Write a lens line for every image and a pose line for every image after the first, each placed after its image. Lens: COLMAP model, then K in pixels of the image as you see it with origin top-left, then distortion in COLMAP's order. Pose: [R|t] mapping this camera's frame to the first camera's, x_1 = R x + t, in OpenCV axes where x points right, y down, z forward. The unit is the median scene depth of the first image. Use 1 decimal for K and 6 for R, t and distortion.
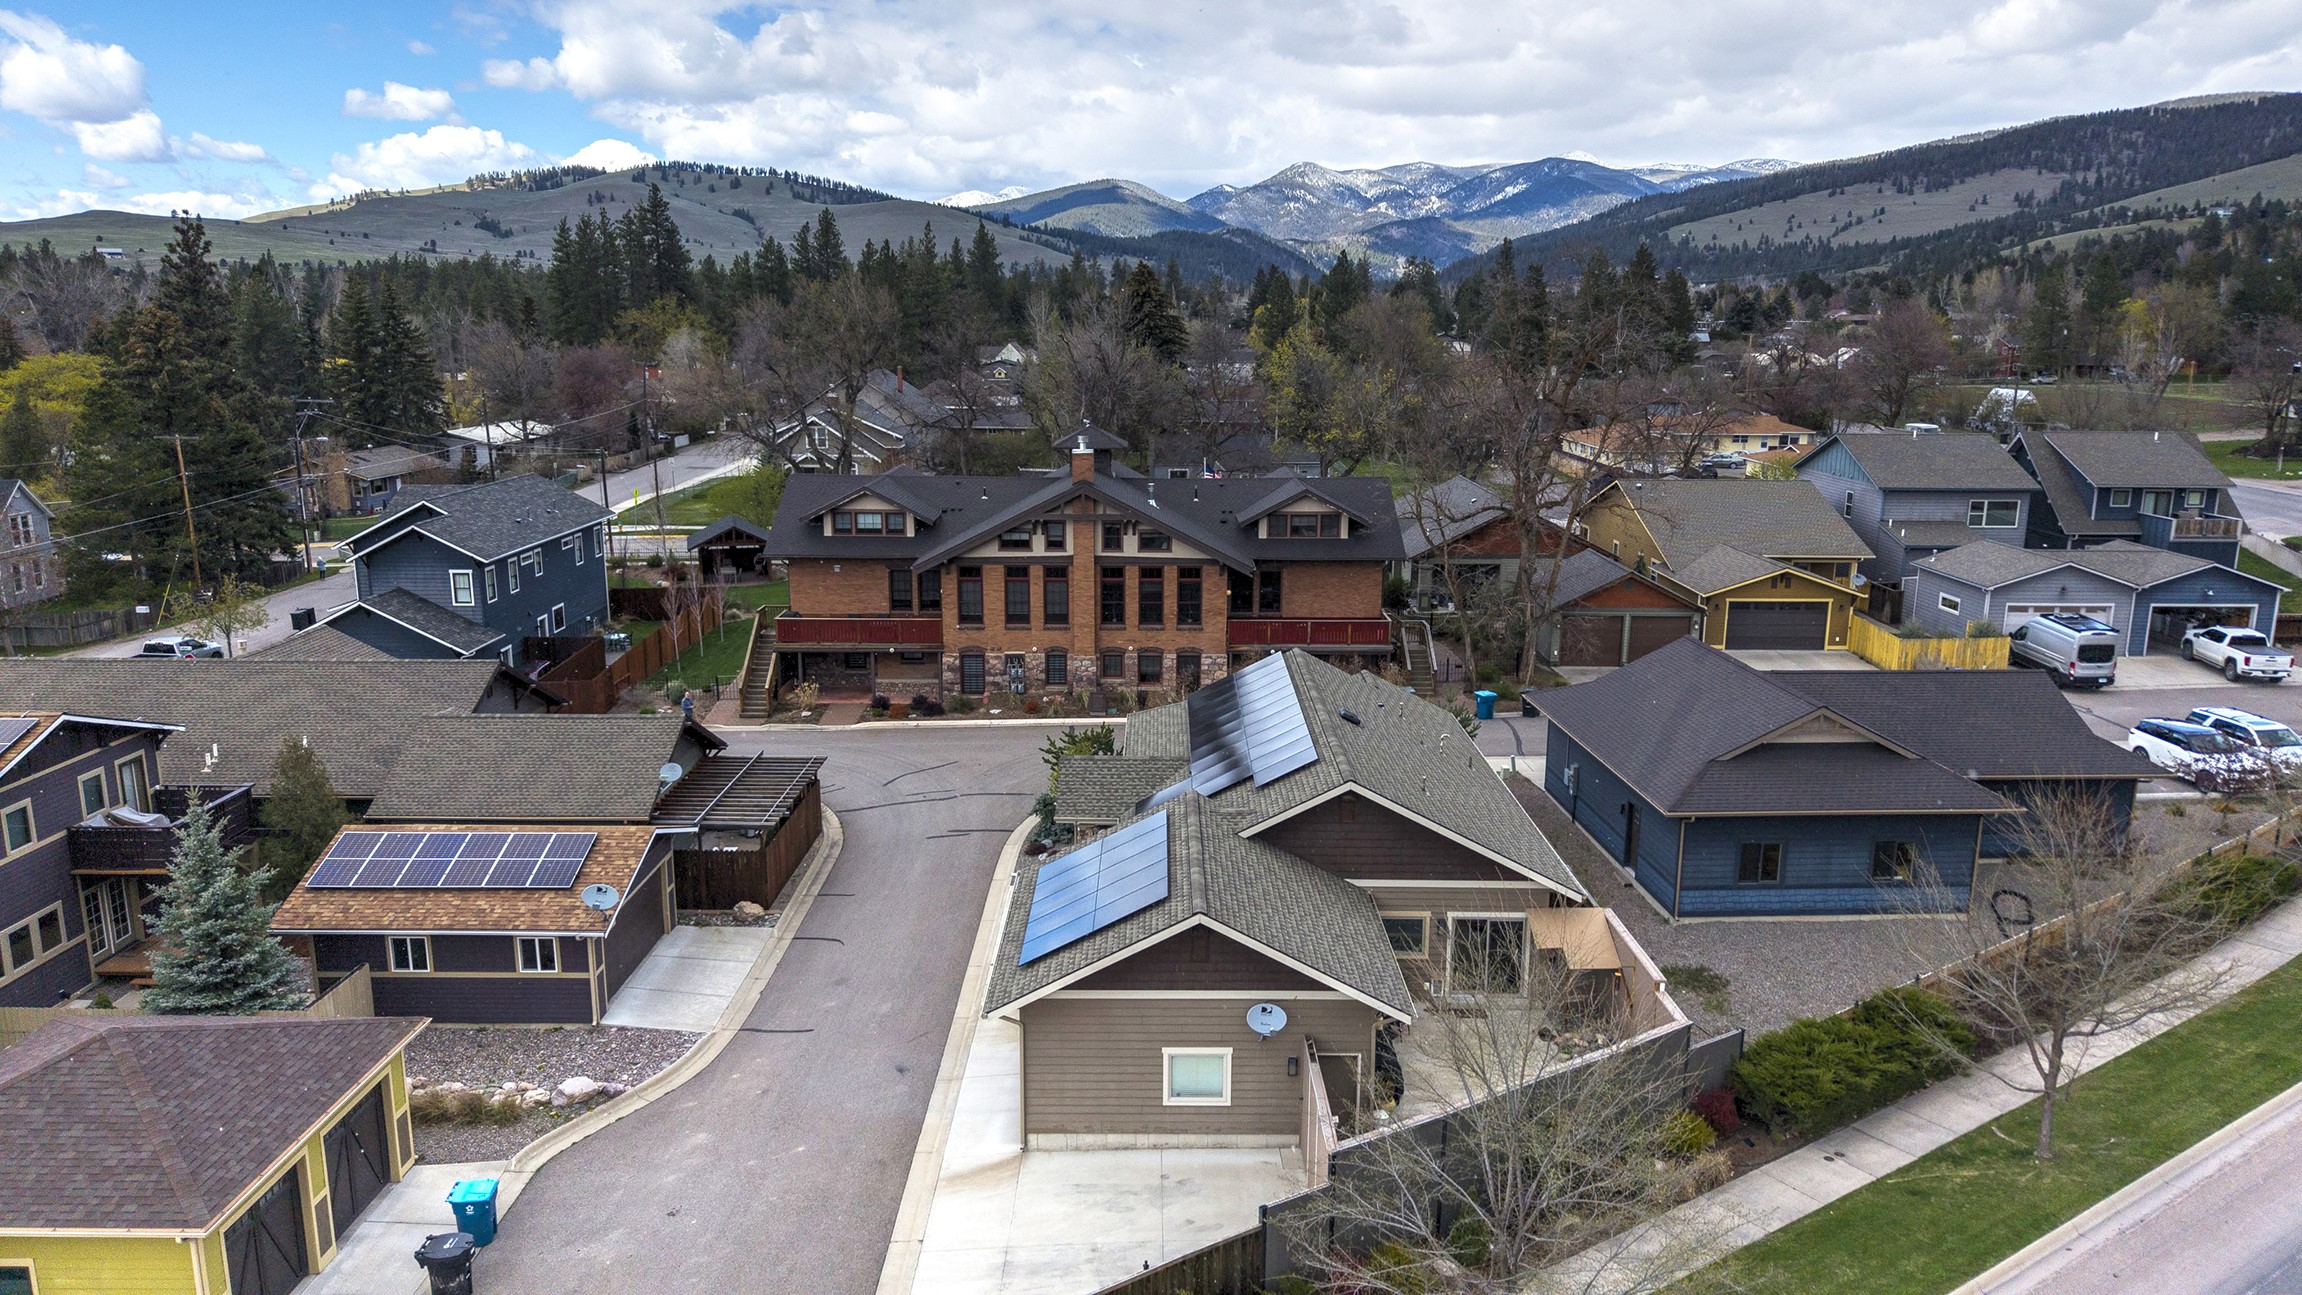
lens RADIAL K [[1546.2, 0, 1165.7], [0, 1546.2, 644.3], [0, 0, 1]] dist [0.038085, -0.033342]
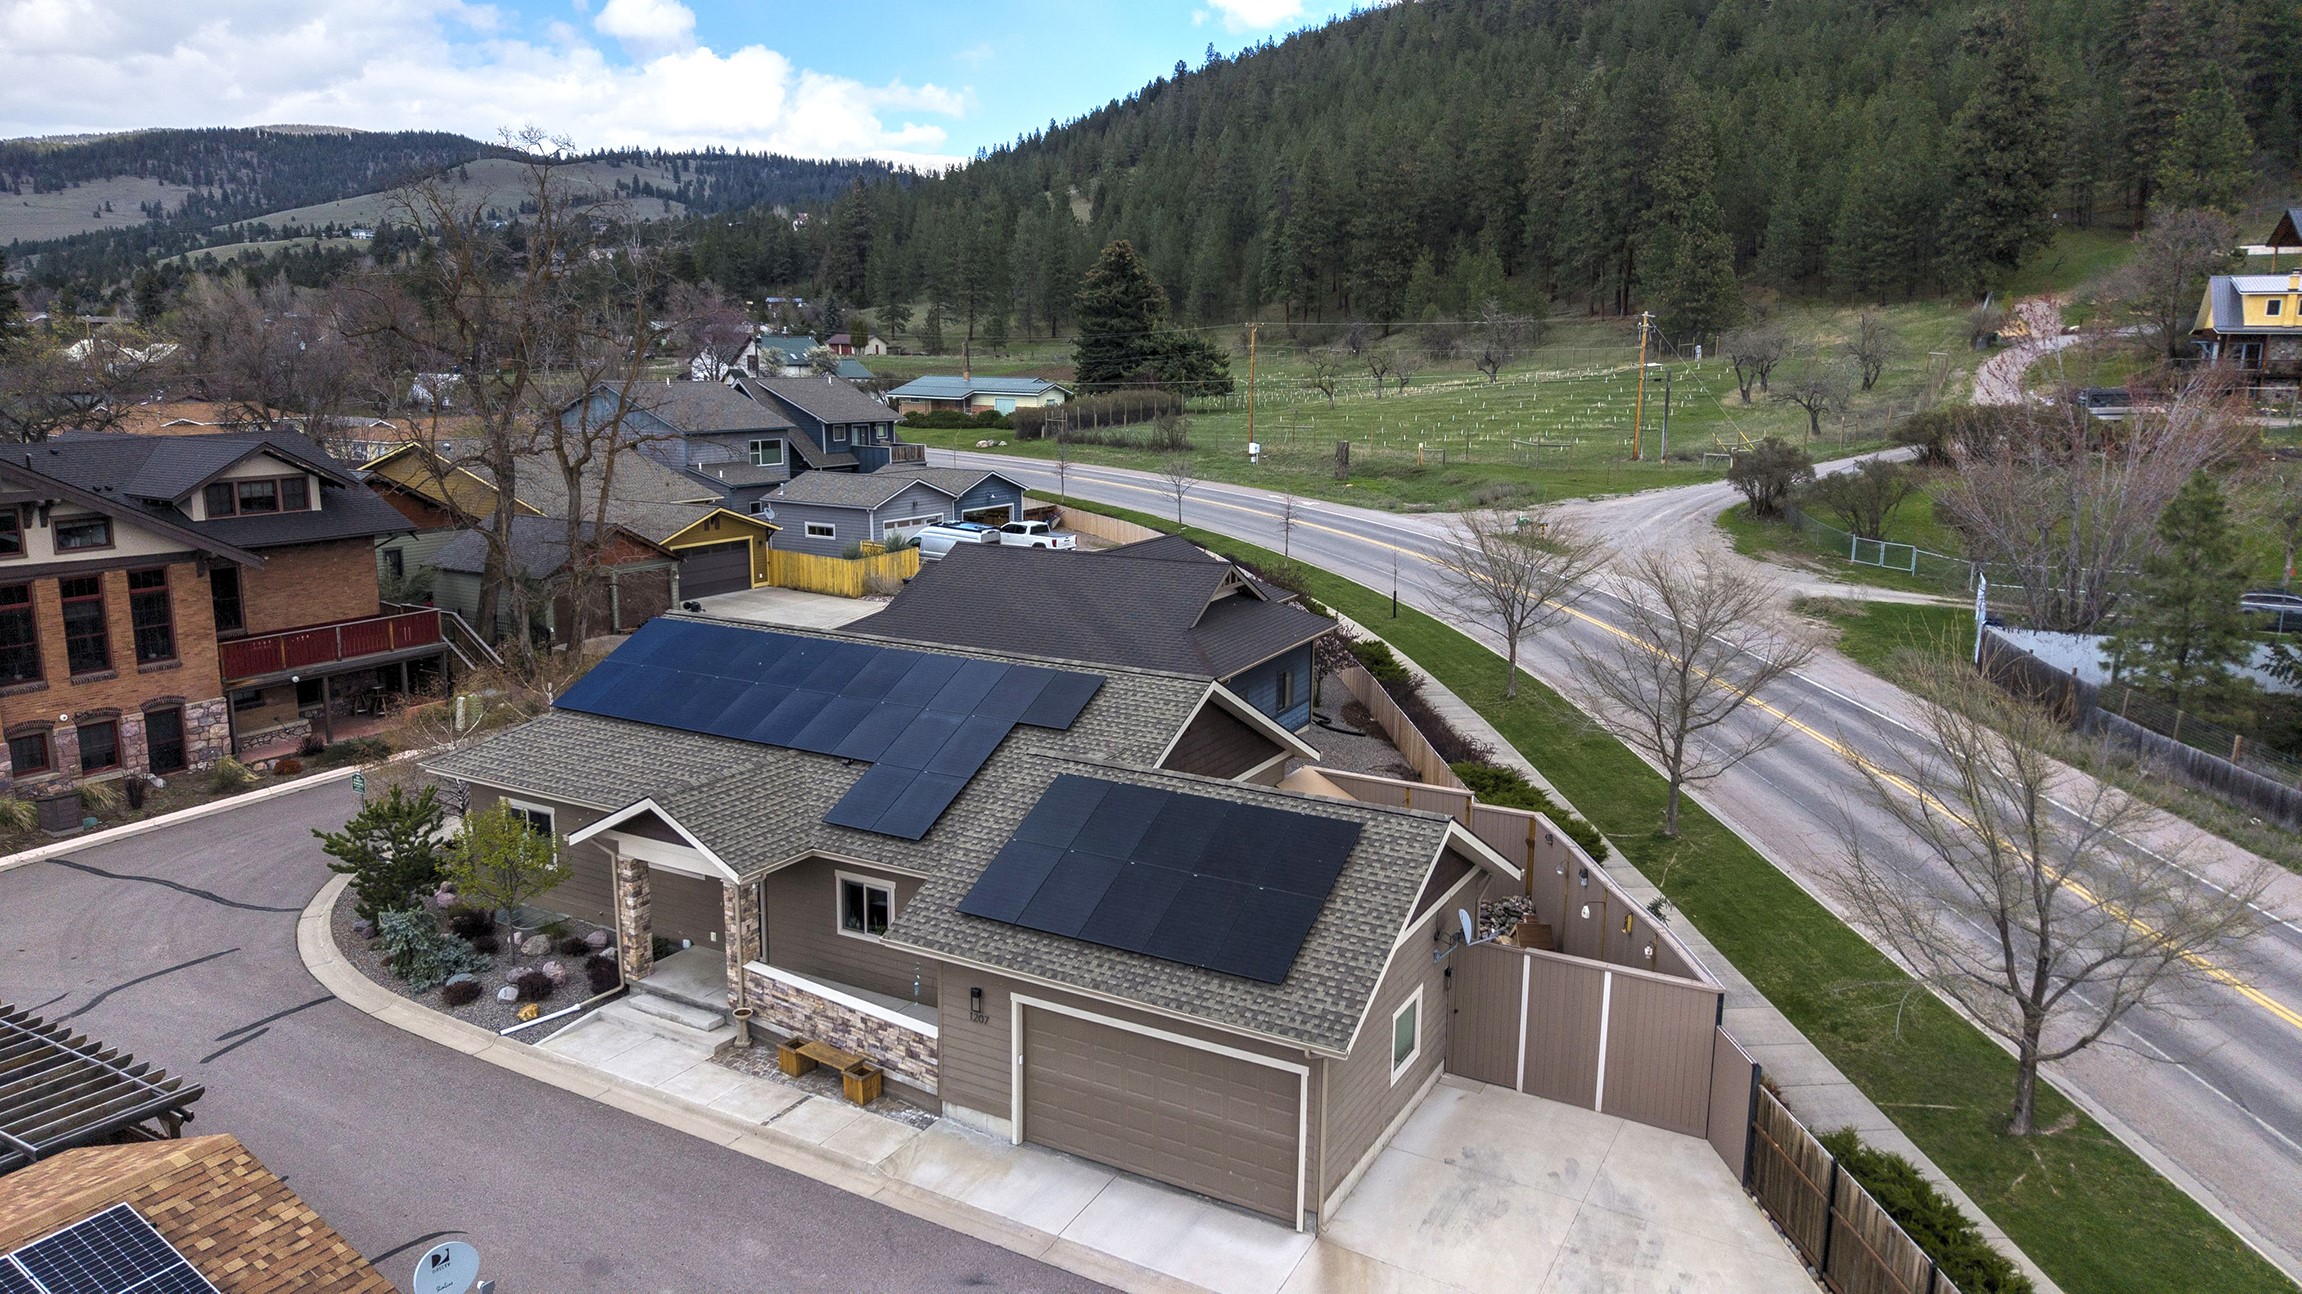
lens RADIAL K [[1546.2, 0, 1165.7], [0, 1546.2, 643.8], [0, 0, 1]] dist [0.038085, -0.033342]
pose [[0.485163, -0.165431, 0.858632, -0.257012], [0.176495, 0.980257, 0.089138, -0.003040], [-0.856426, 0.108298, 0.504782, 0.256347]]
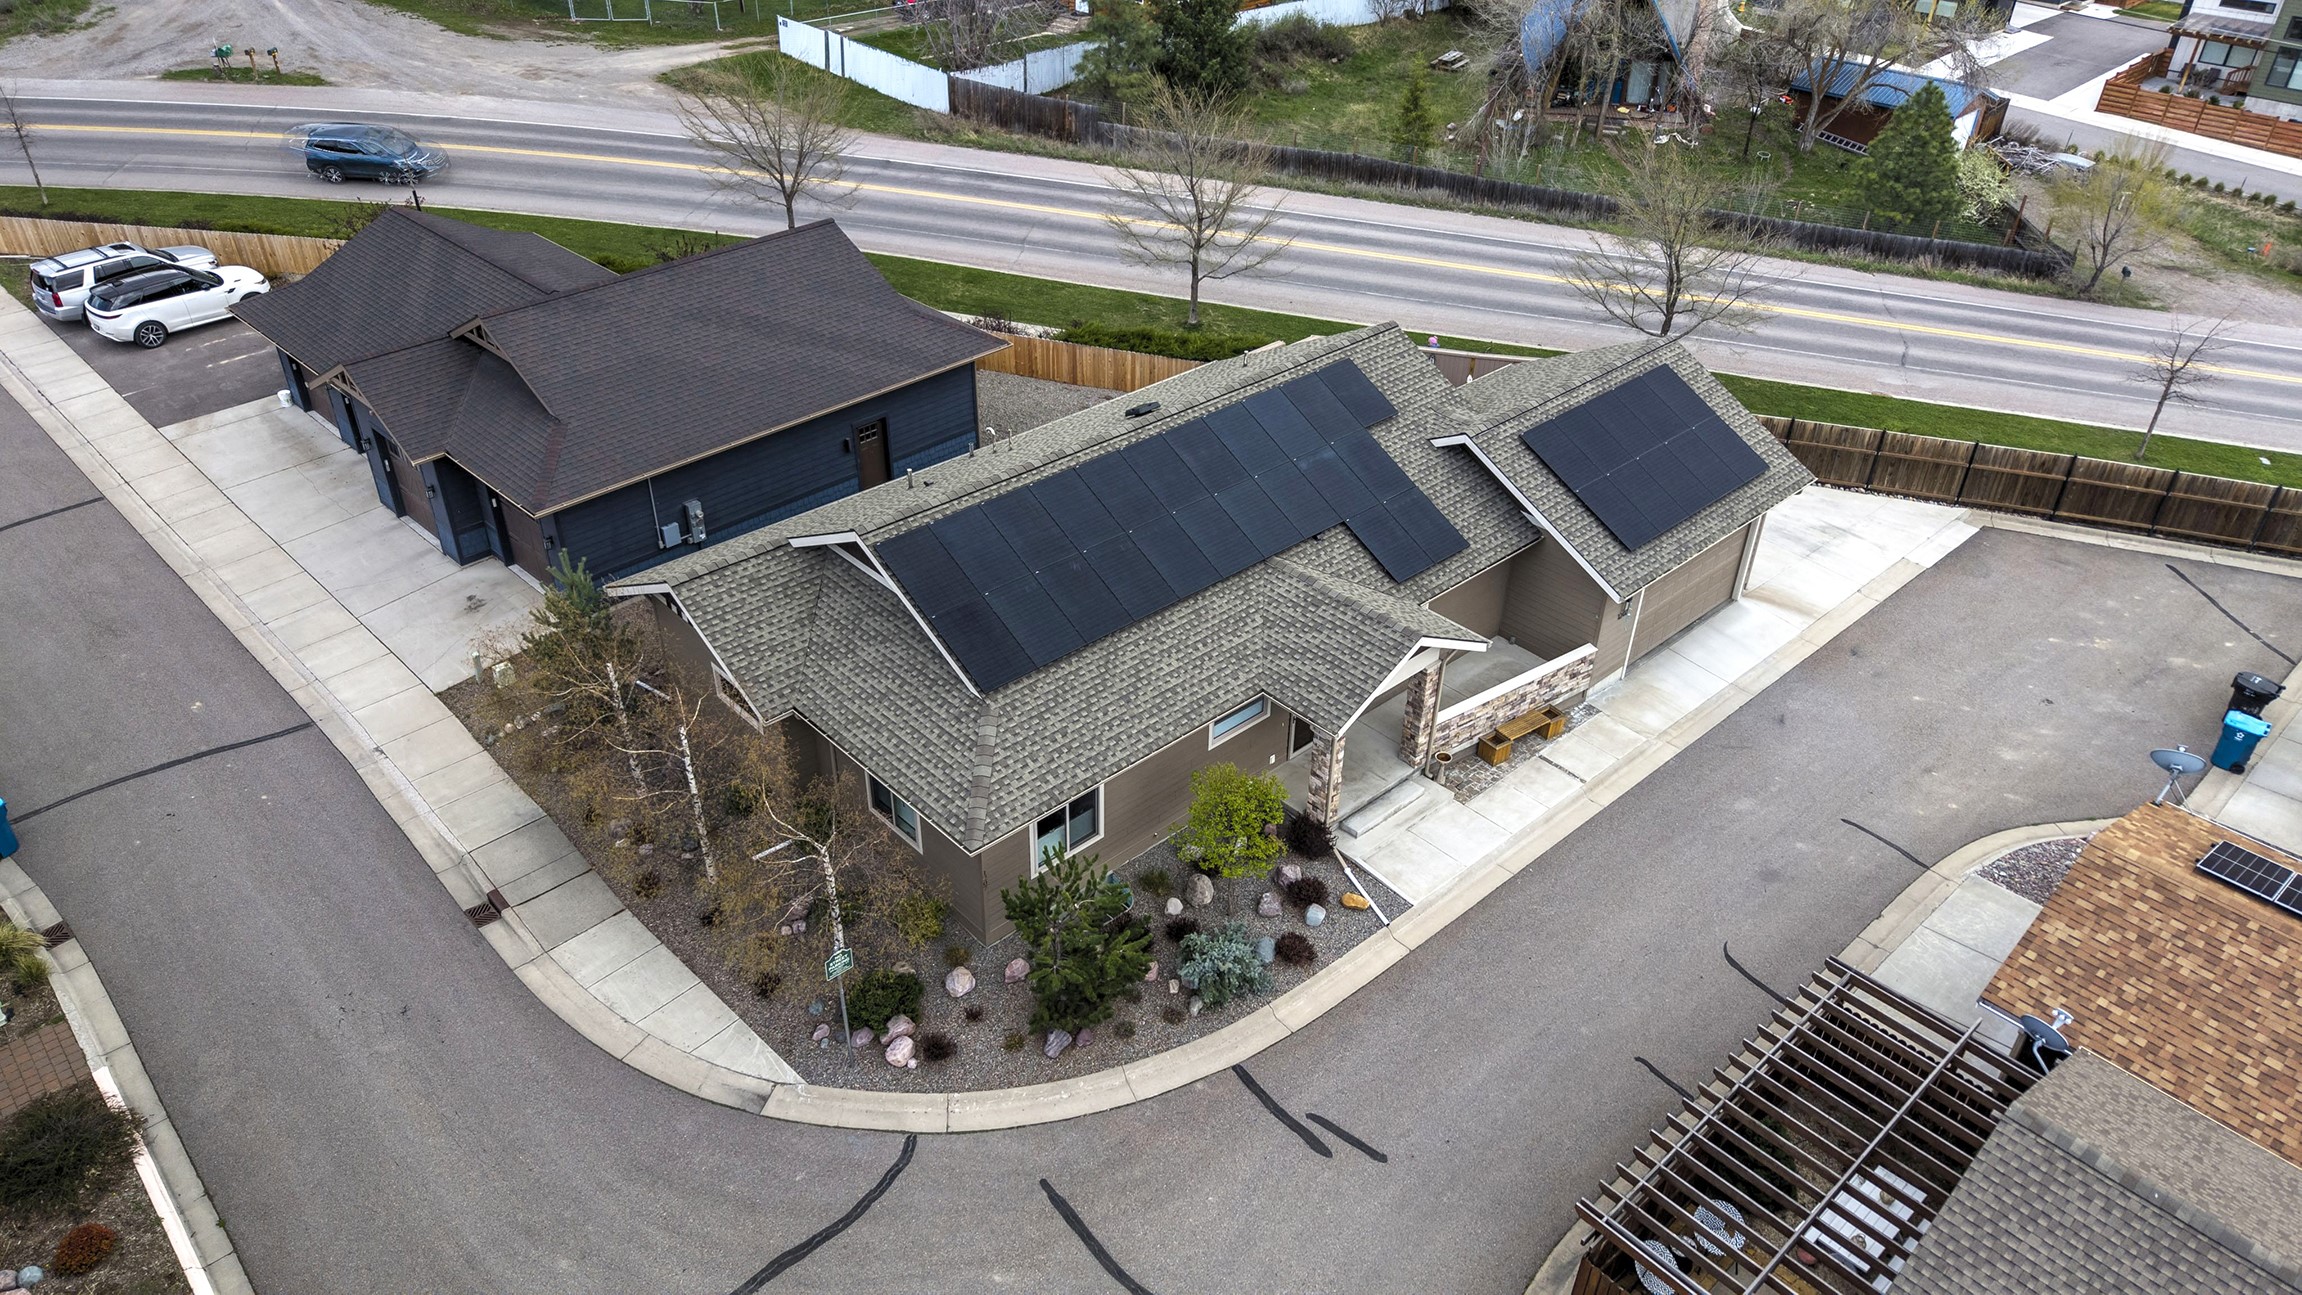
lens RADIAL K [[1546.2, 0, 1165.7], [0, 1546.2, 644.3], [0, 0, 1]] dist [0.038085, -0.033342]
pose [[-0.685166, -0.422171, 0.593565, -0.191154], [0.132516, 0.729055, 0.671504, -0.184686], [-0.716231, 0.538748, -0.443579, 0.698871]]
